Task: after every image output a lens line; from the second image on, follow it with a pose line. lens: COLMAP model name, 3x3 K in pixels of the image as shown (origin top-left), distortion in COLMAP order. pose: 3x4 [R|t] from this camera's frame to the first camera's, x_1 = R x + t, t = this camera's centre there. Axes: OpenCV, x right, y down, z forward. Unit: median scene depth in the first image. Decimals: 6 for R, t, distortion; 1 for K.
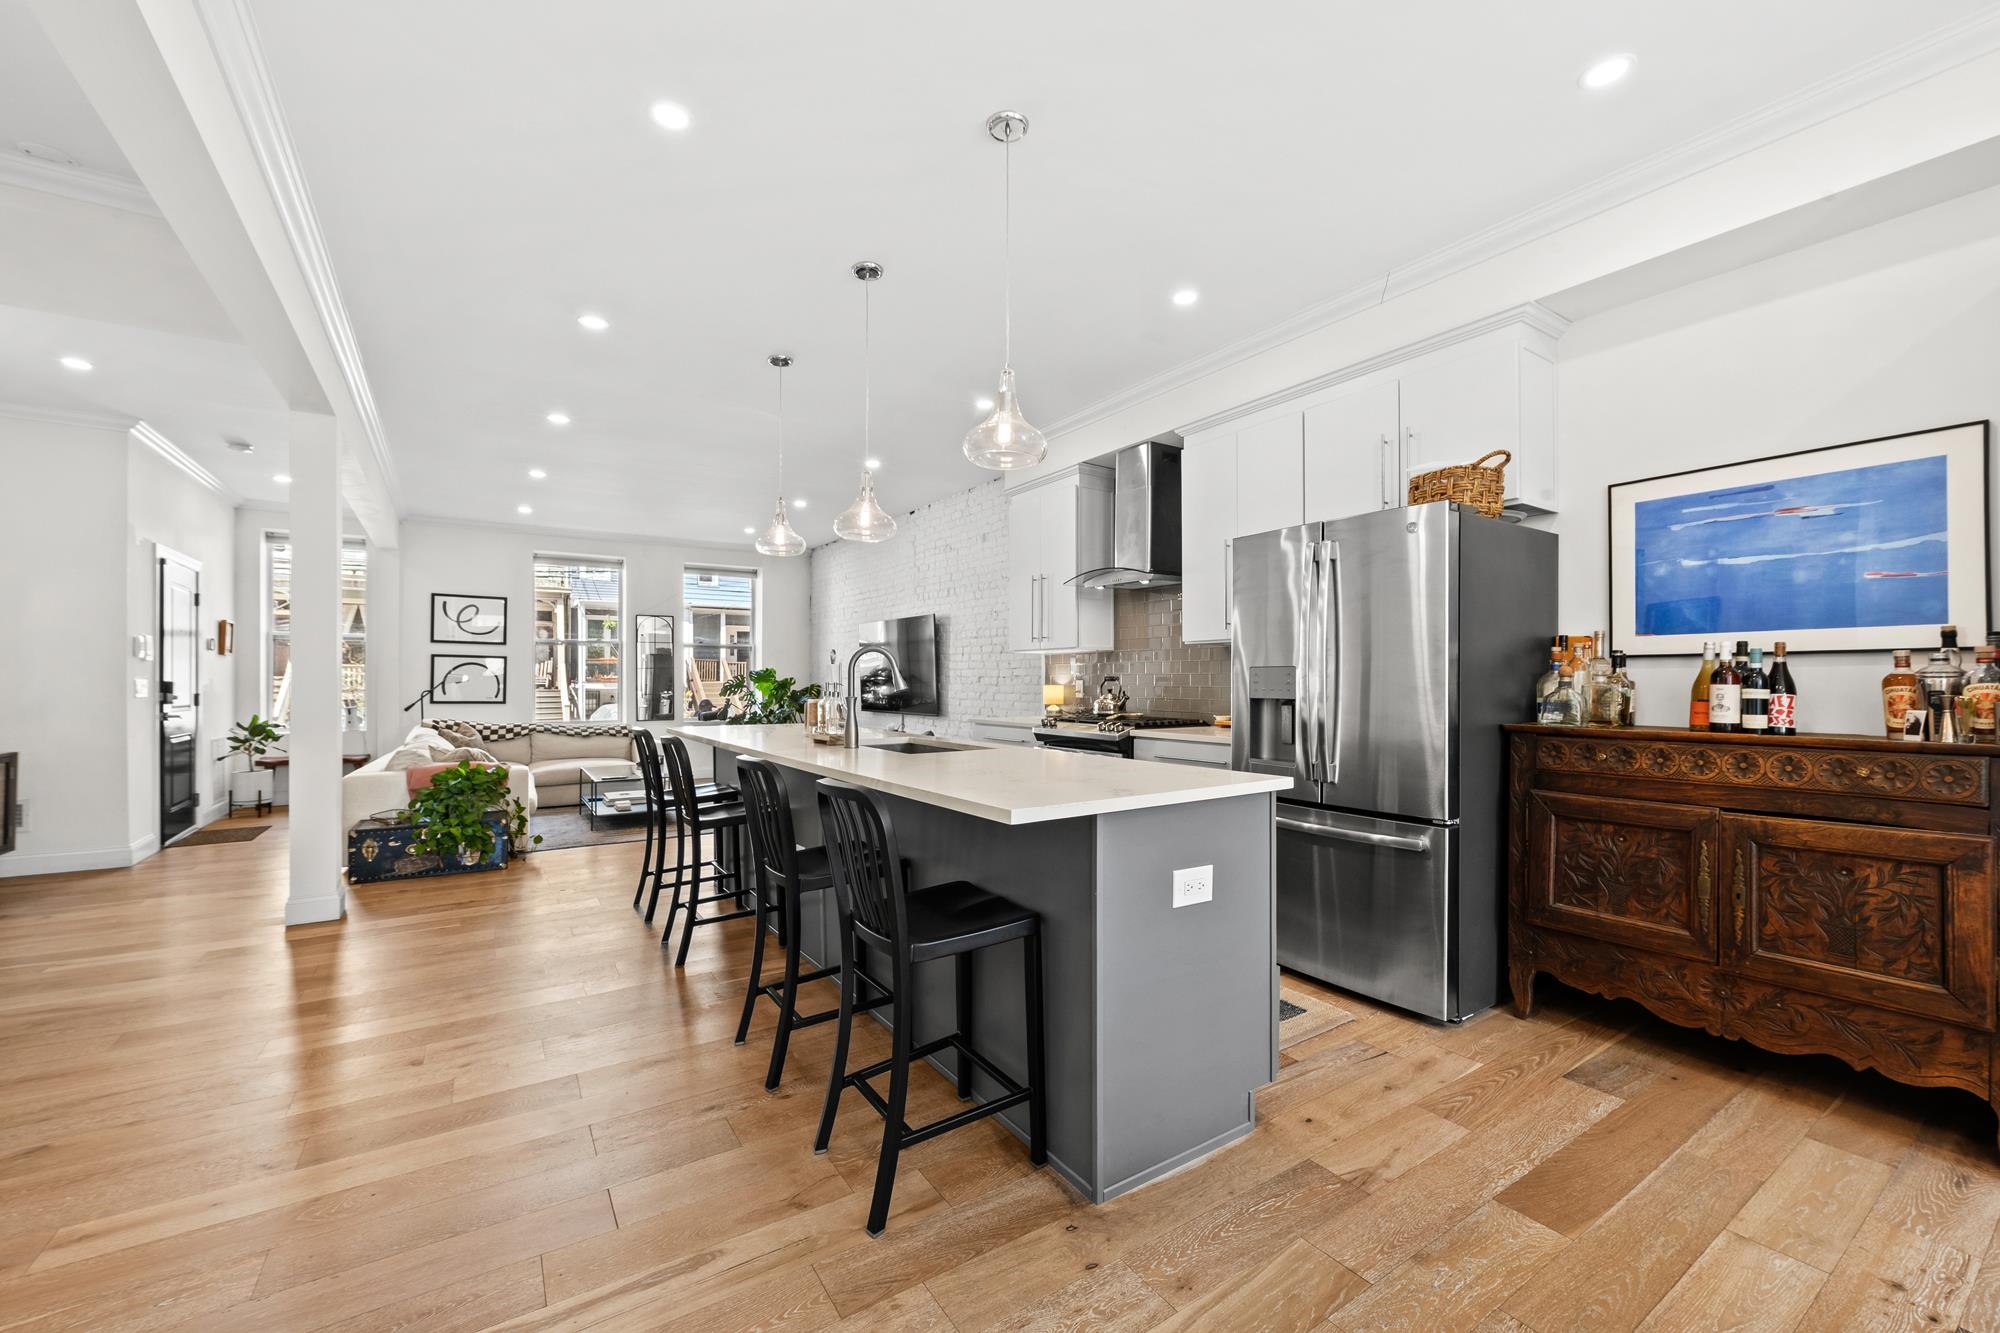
lens RADIAL K [[800.5, 0, 1002.6], [0, 800.5, 678.6], [0, 0, 1]] dist [-0.000363, -0.002550]
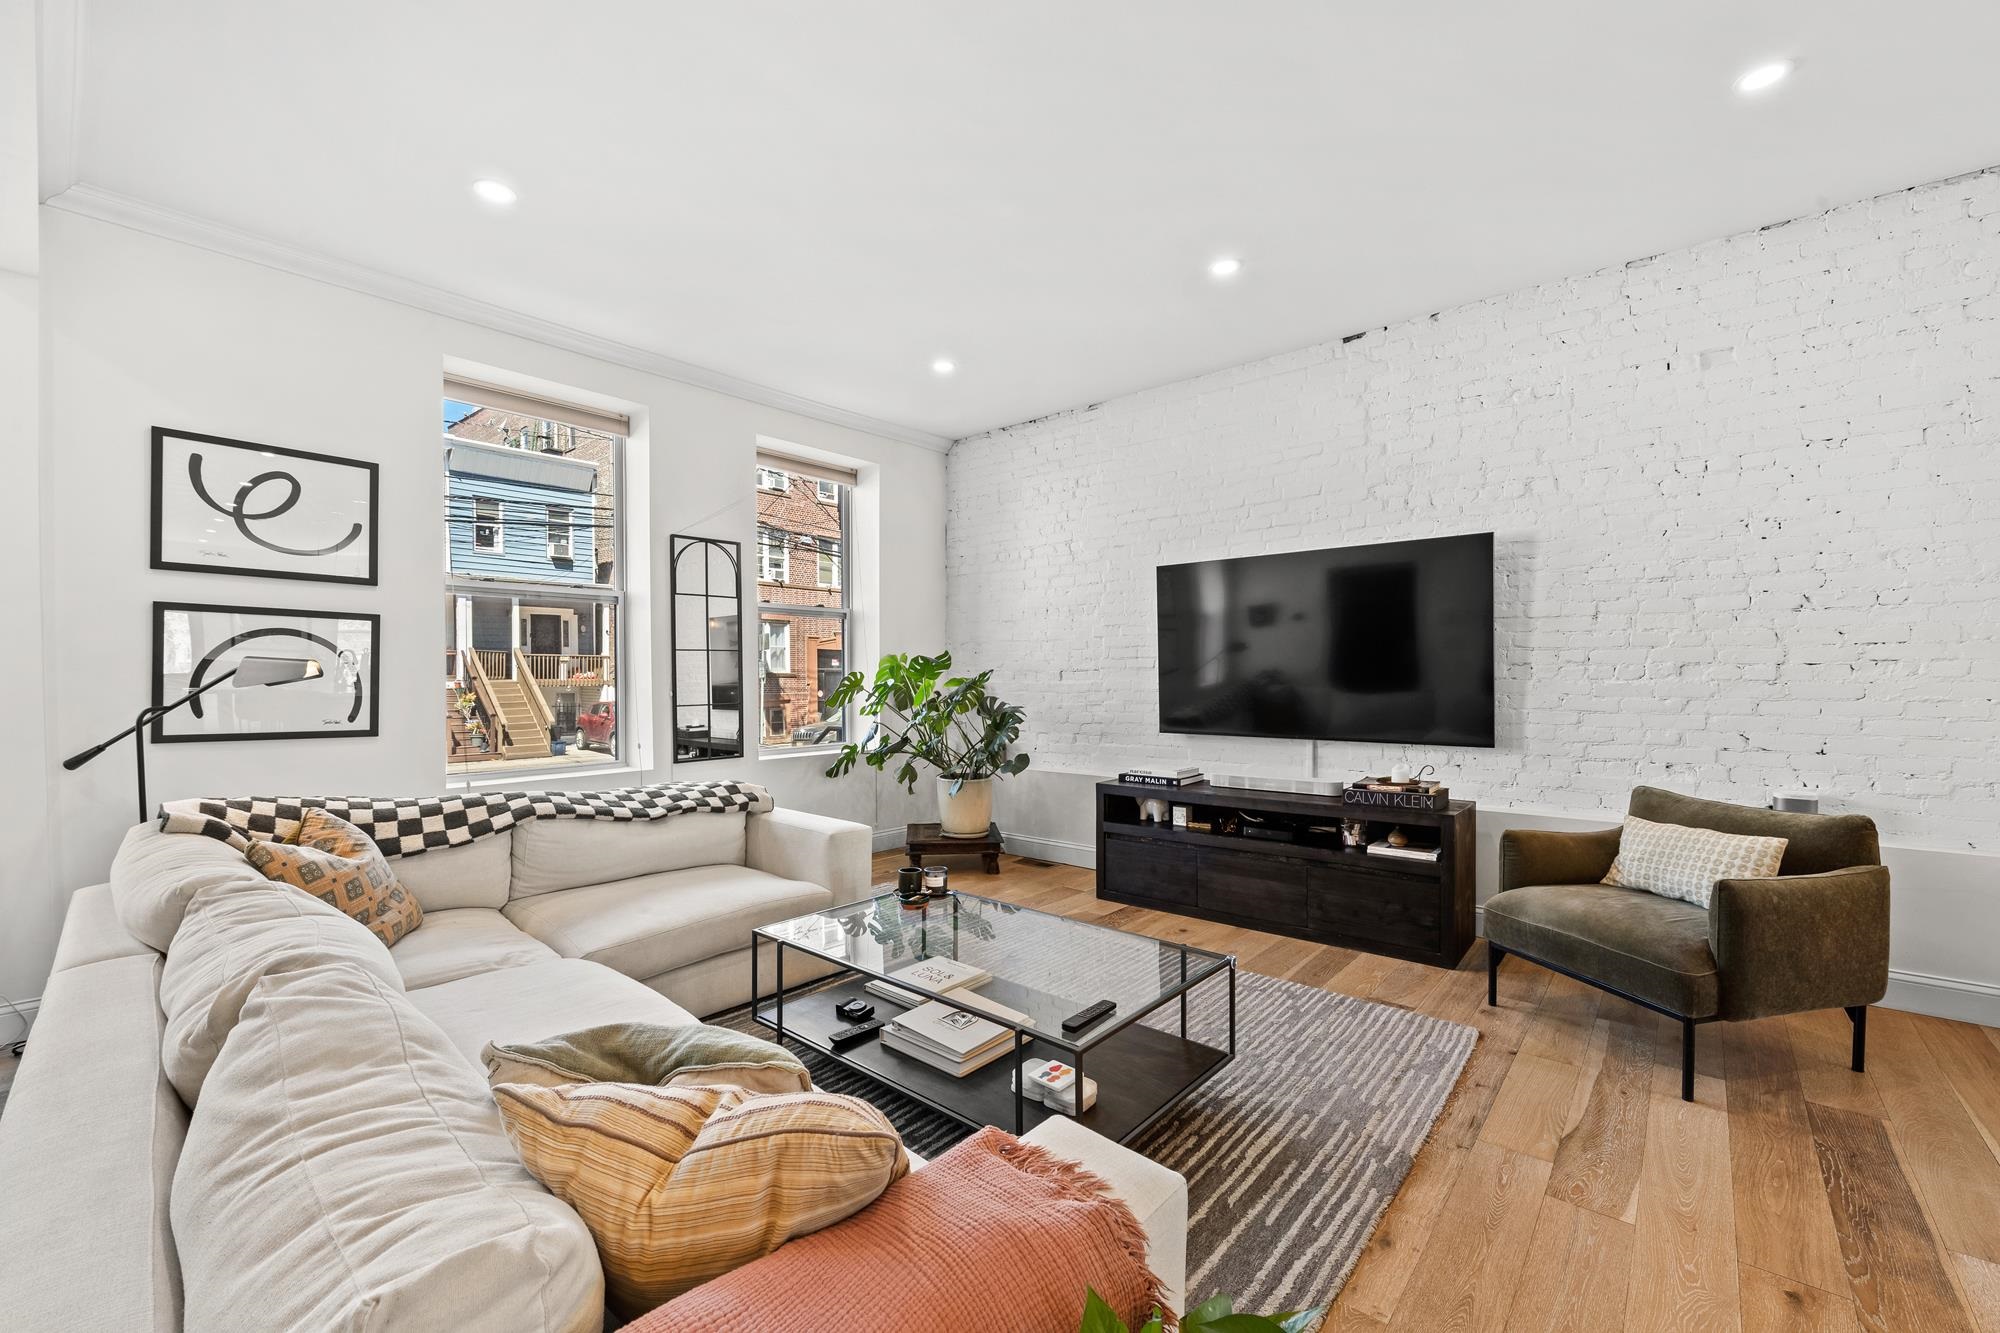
lens RADIAL K [[805.0, 0, 1002.6], [0, 805.0, 680.2], [0, 0, 1]] dist [-0.000507, -0.003538]
pose [[0.961324, -0.005506, 0.275365, -0.455570], [0.003683, 0.999968, 0.007137, 0.002575], [-0.275395, -0.005847, 0.961313, 0.563210]]
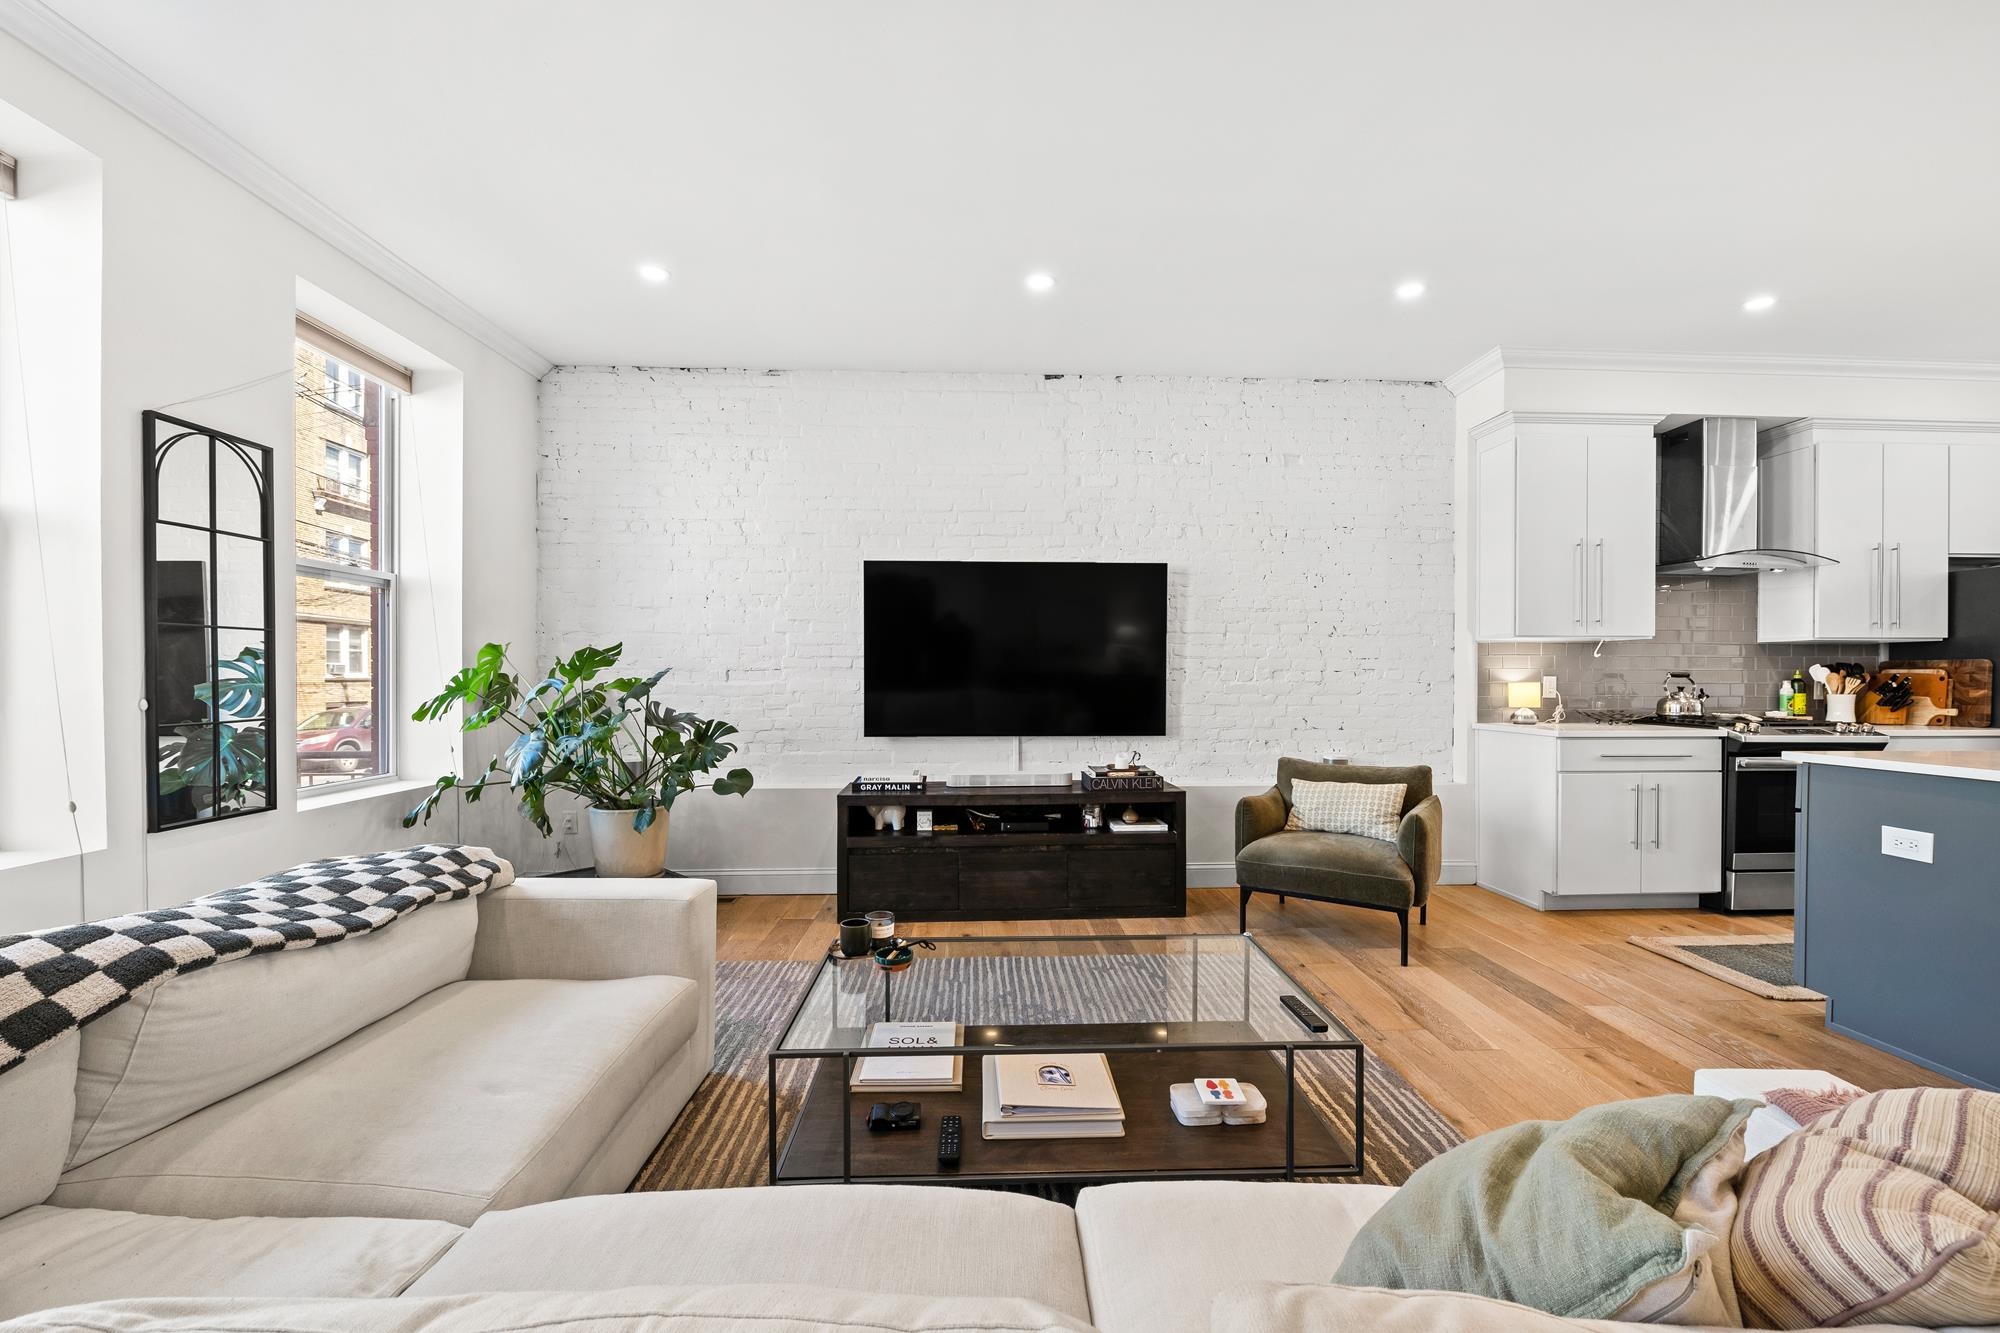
lens RADIAL K [[800.5, 0, 1002.6], [0, 800.5, 678.6], [0, 0, 1]] dist [-0.000363, -0.002550]
pose [[0.517000, -0.001049, 0.855985, -0.603739], [-0.003550, 0.999988, 0.003370, 0.003263], [-0.855978, -0.004781, 0.516990, 0.724254]]
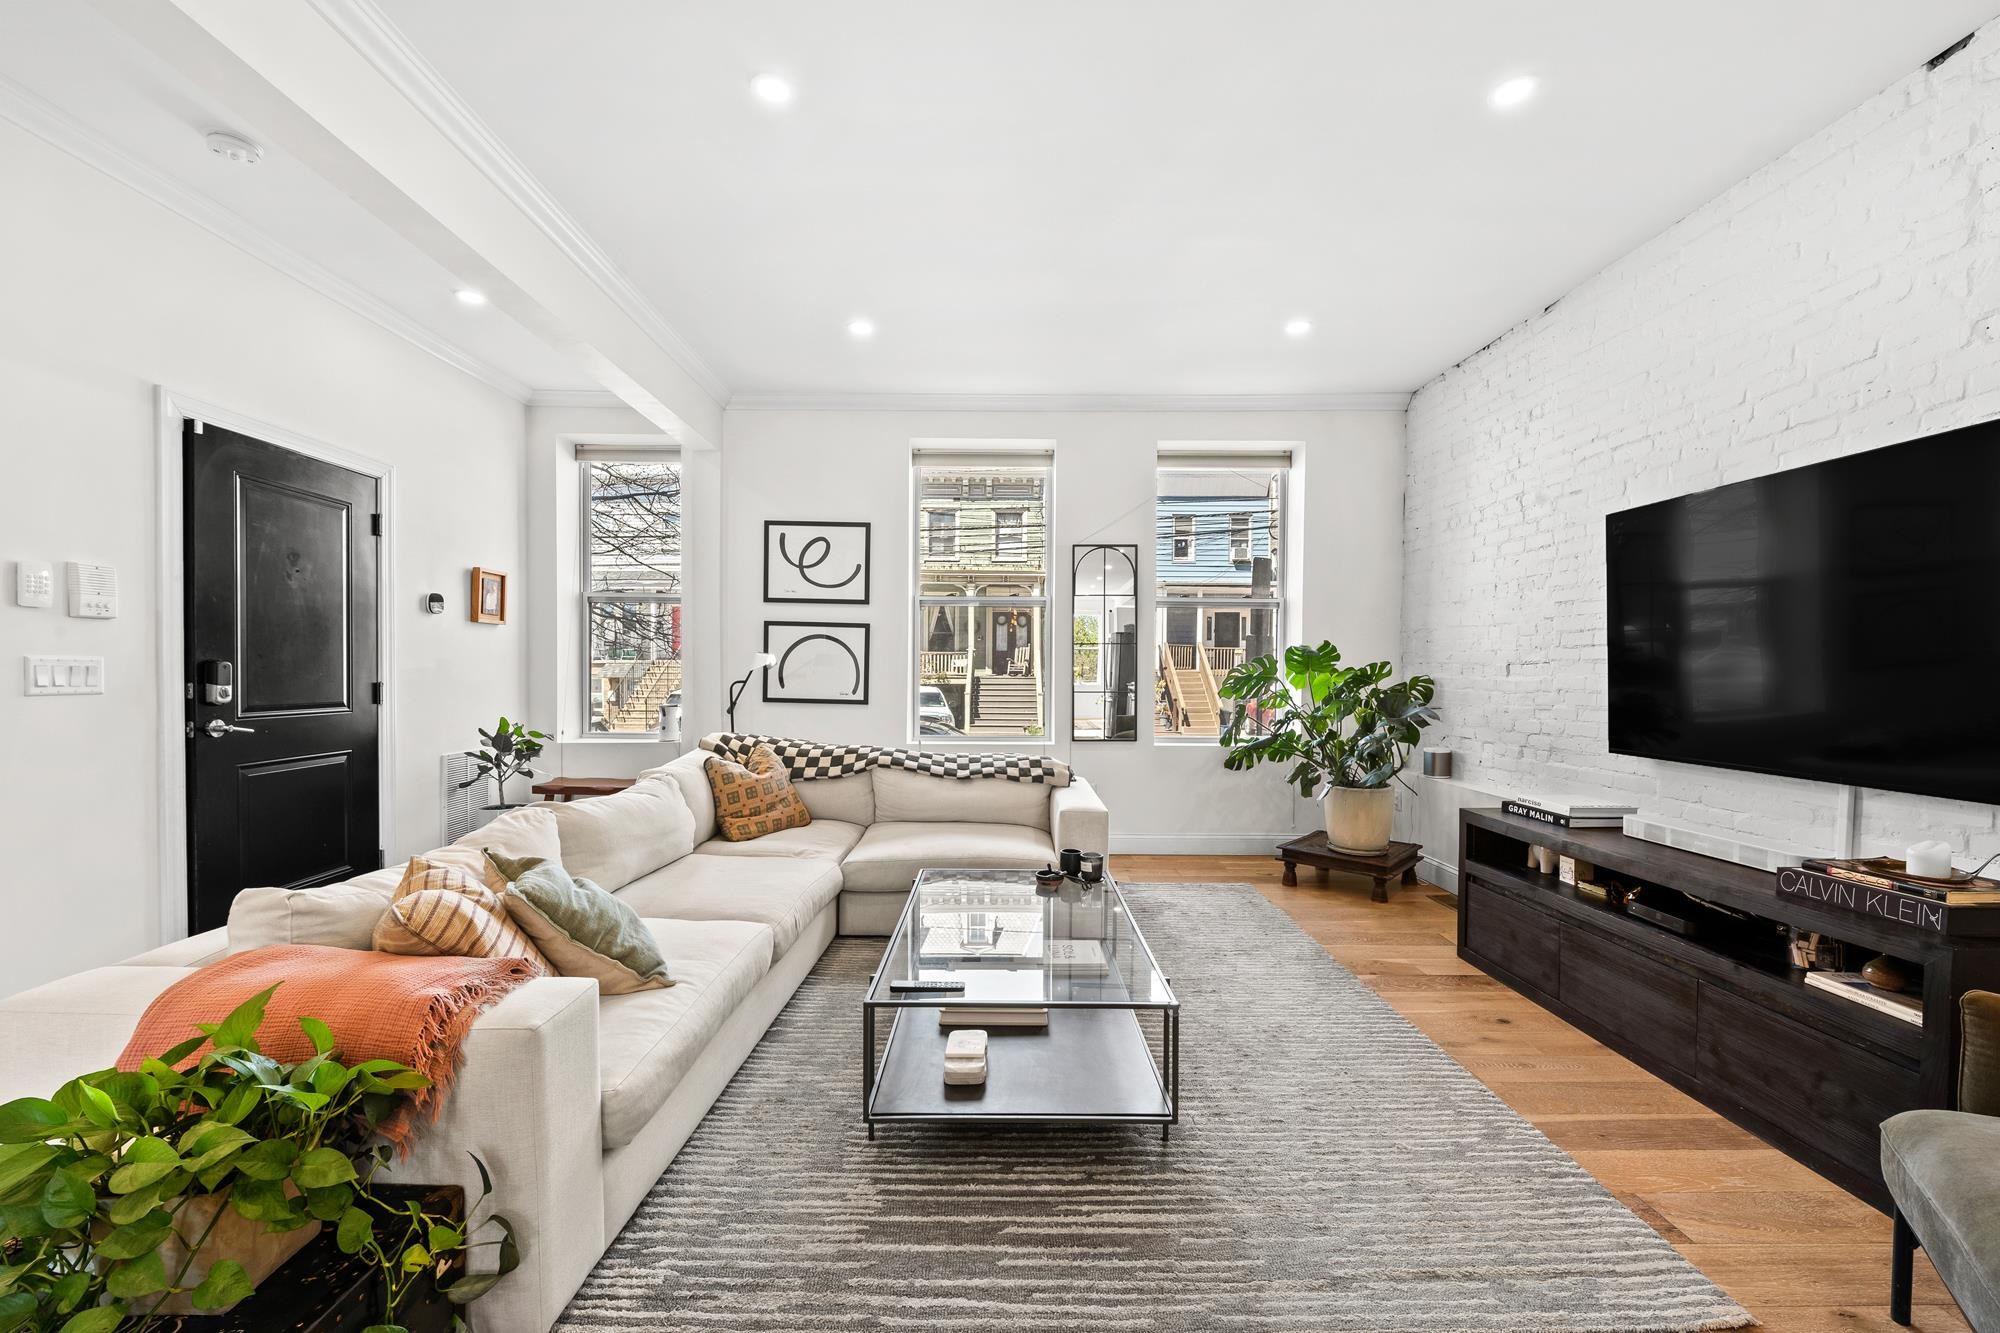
lens RADIAL K [[800.5, 0, 1002.6], [0, 800.5, 678.6], [0, 0, 1]] dist [-0.000363, -0.002550]
pose [[0.841860, 0.012750, -0.539545, -0.231031], [-0.005042, 0.999863, 0.015760, 0.002819], [0.539672, -0.010547, 0.841809, 0.584979]]
